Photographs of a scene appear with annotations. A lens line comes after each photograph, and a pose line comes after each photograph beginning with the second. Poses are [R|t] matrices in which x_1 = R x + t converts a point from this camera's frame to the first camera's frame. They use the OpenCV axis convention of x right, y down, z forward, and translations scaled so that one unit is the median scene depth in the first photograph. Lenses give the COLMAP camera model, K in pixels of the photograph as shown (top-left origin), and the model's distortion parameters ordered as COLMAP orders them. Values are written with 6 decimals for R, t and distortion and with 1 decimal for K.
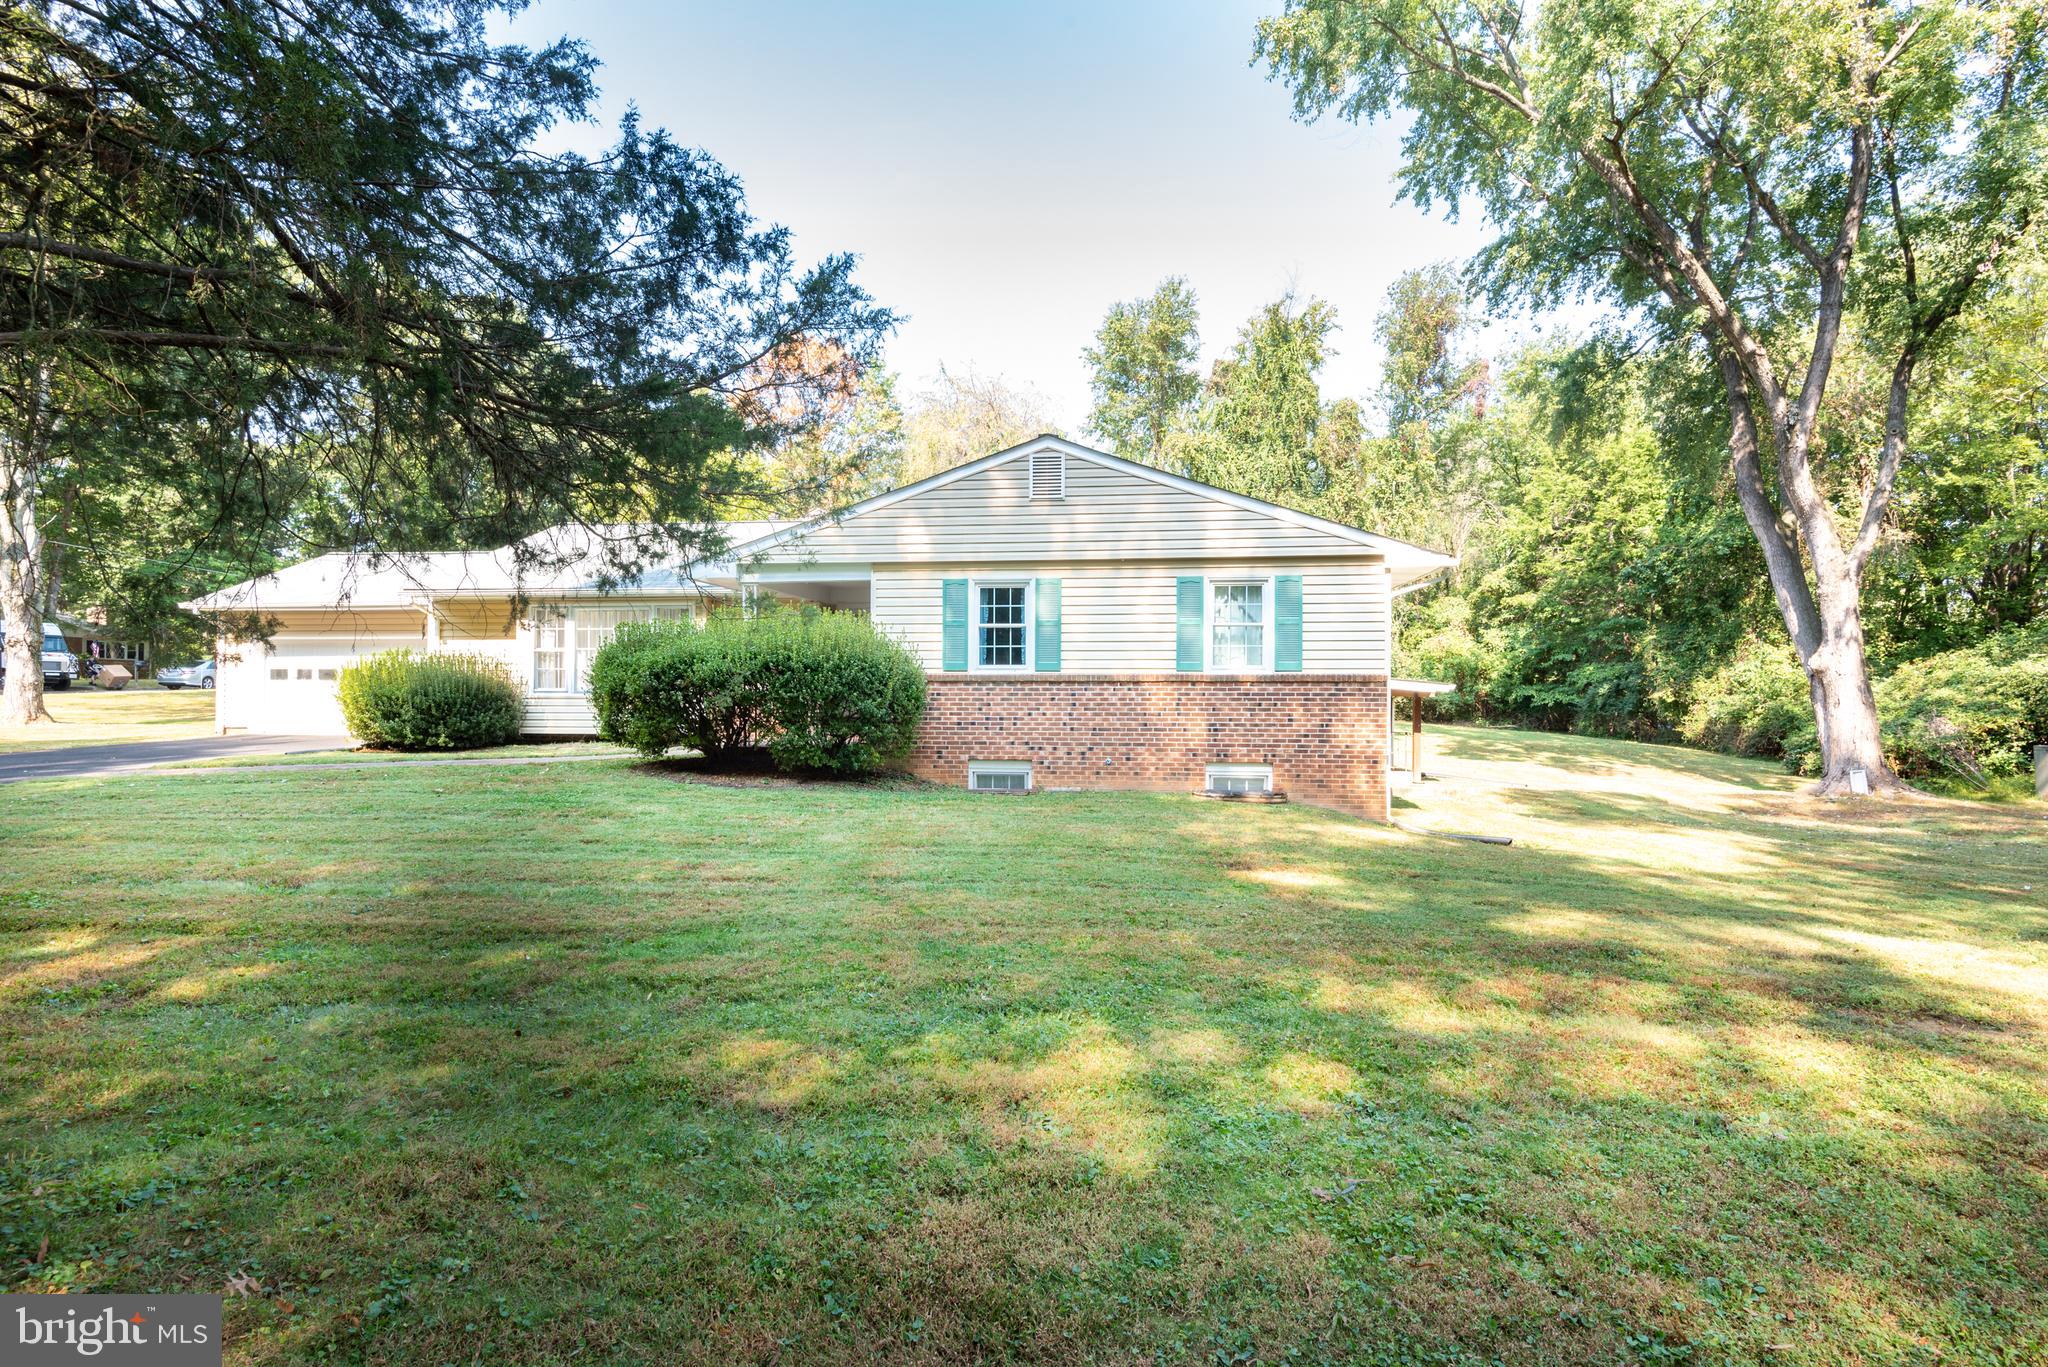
lens RADIAL K [[987.3, 0, 1024.0], [0, 987.3, 683.5], [0, 0, 1]] dist [-0.014545, 0.000168]
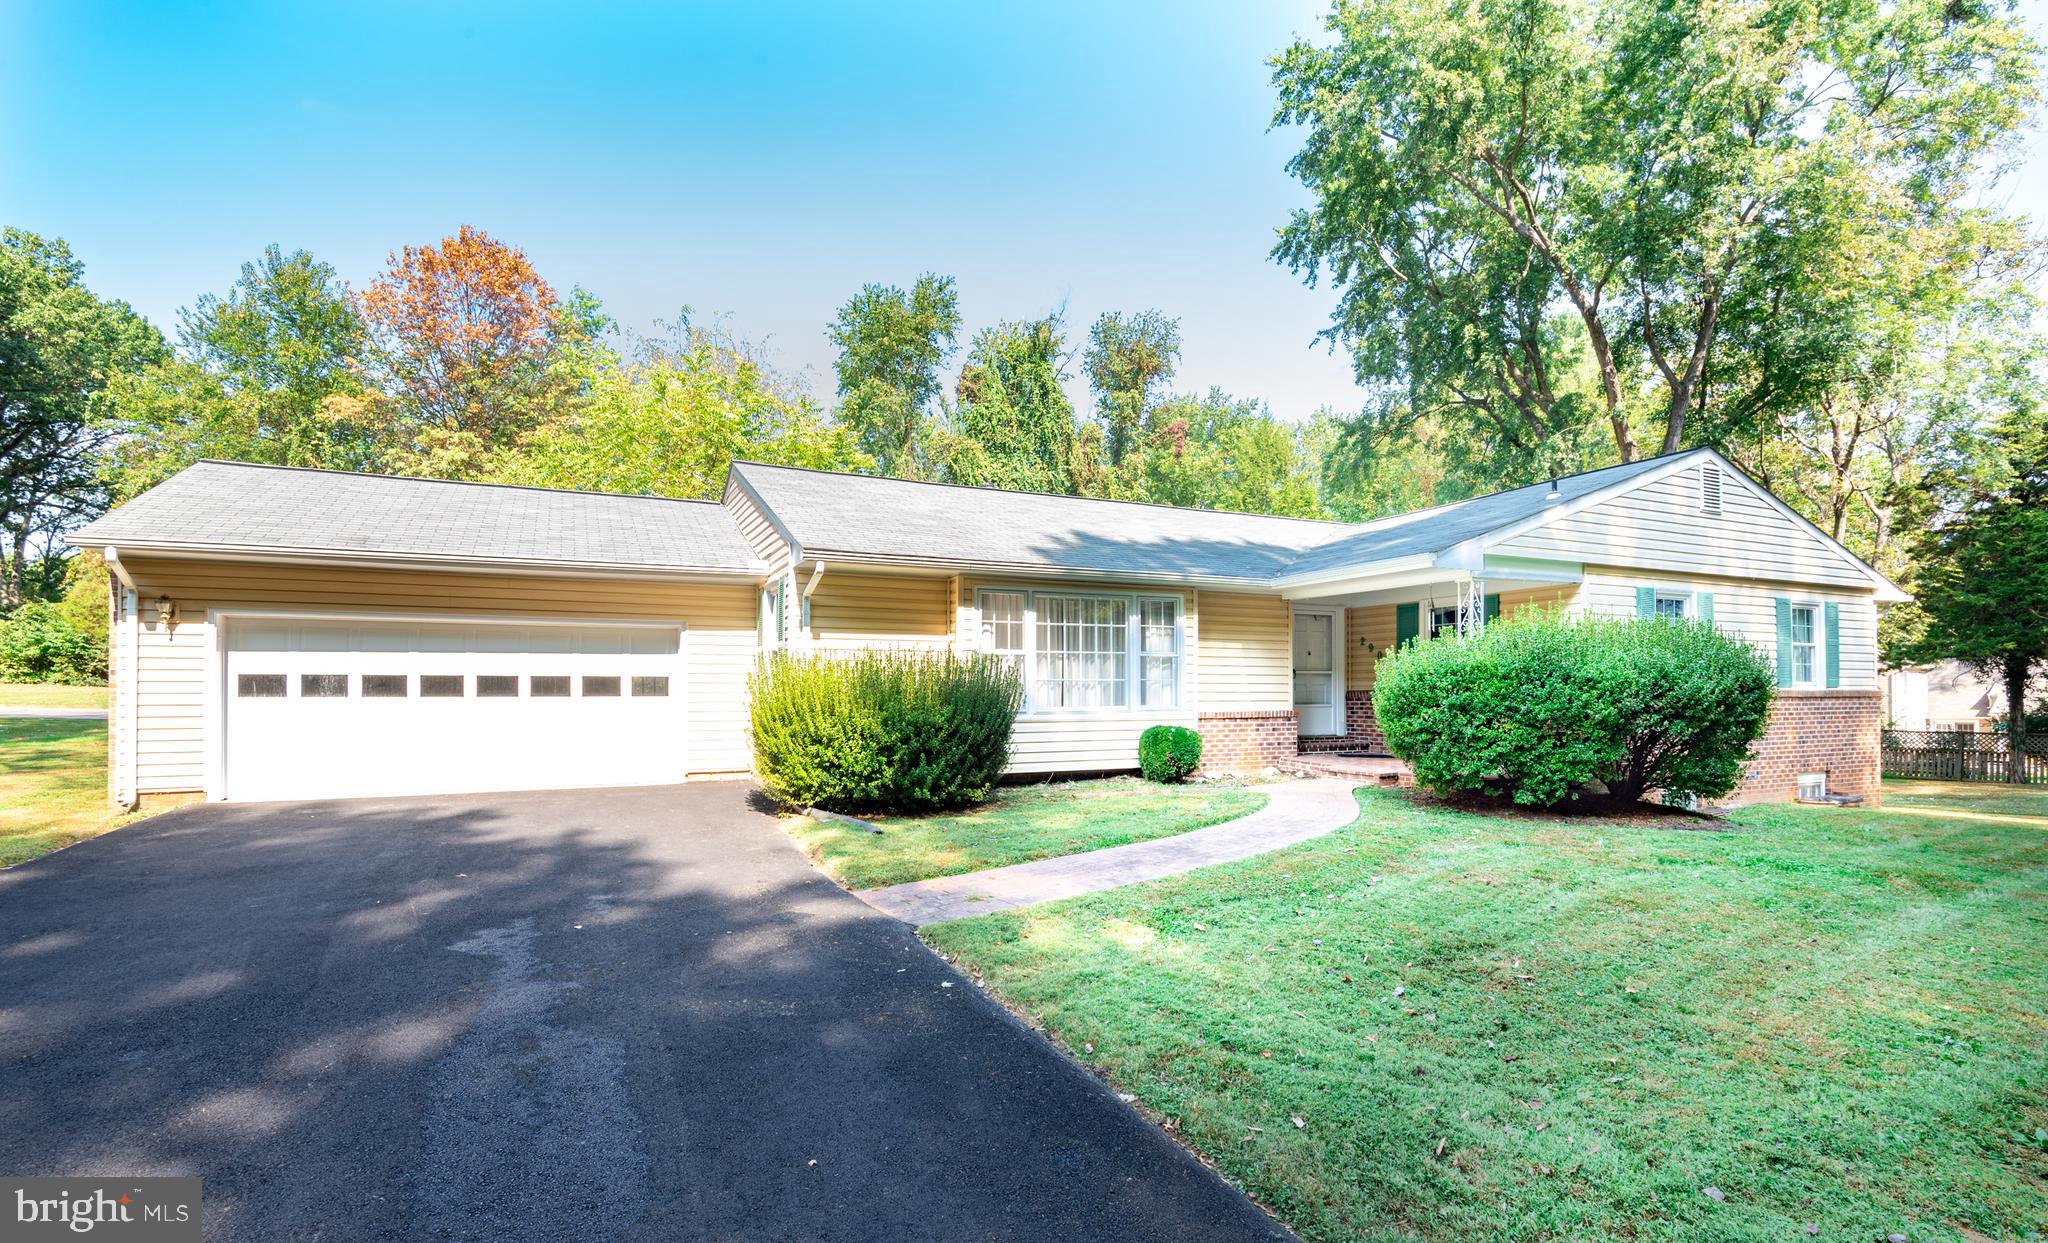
lens RADIAL K [[1022.7, 0, 1024.0], [0, 1022.7, 621.5], [0, 0, 1]] dist [-0.001702, -0.000311]
pose [[0.837572, 0.039246, 0.544915, -1.058741], [0.001632, 0.997232, -0.074332, -0.003362], [-0.546324, 0.063148, 0.835190, 0.510314]]
